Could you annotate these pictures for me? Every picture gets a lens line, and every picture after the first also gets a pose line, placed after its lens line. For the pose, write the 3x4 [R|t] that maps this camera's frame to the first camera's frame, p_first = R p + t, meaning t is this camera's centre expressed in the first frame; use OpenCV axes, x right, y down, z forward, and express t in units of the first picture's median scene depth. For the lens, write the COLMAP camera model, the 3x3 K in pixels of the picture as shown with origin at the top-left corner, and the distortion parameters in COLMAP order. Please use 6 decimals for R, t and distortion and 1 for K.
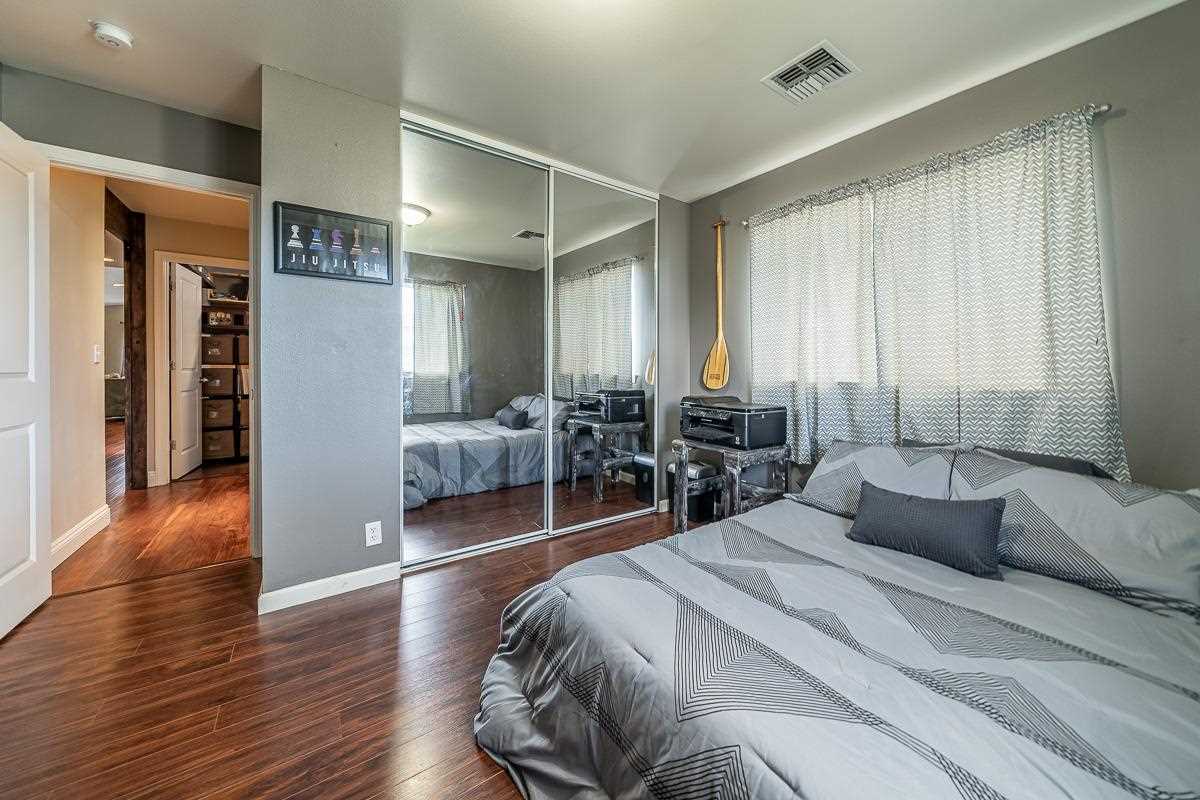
lens RADIAL K [[398.1, 0, 603.4], [0, 398.1, 365.5], [0, 0, 1]] dist [-0.000393, -0.000021]
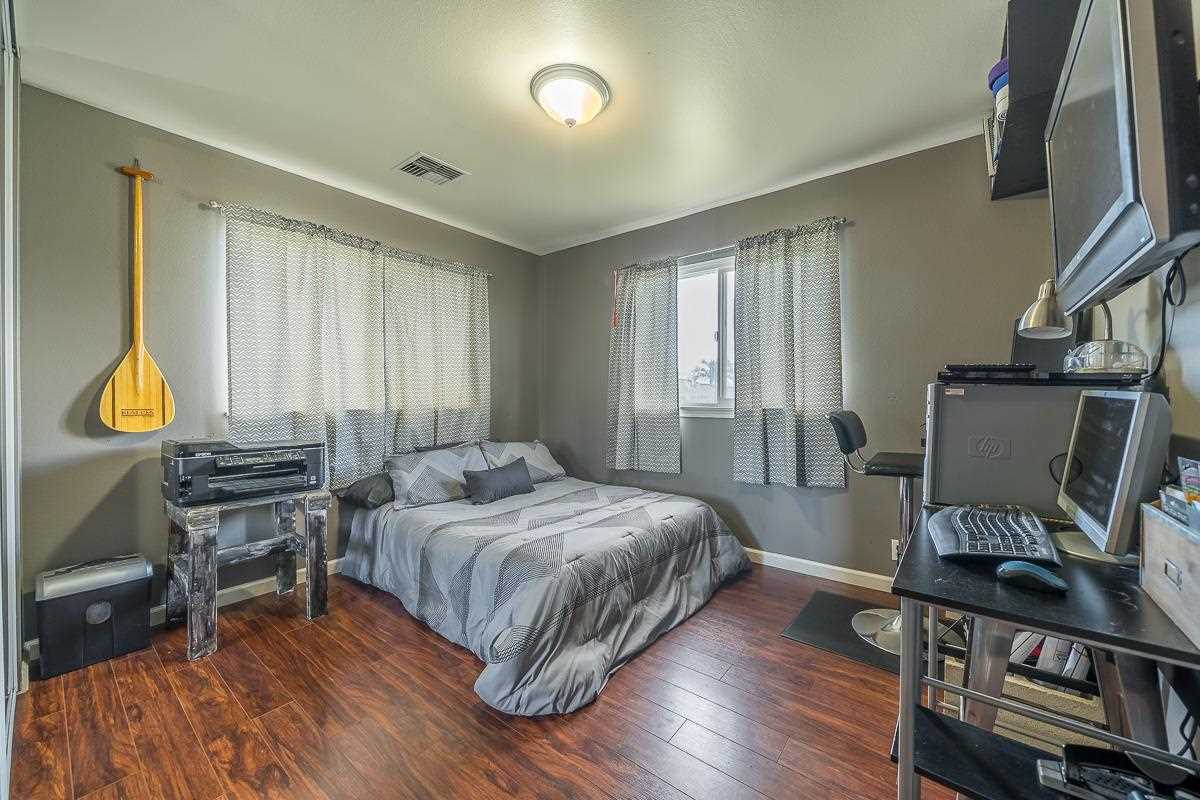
lens RADIAL K [[447.1, 0, 600.0], [0, 447.1, 400.0], [0, 0, 1]] dist [-0.000122, -0.000014]
pose [[-0.213476, -0.018419, 0.976775, -0.783218], [-0.000104, 0.999823, 0.018831, -0.009319], [-0.976948, 0.003918, -0.213440, 0.593158]]
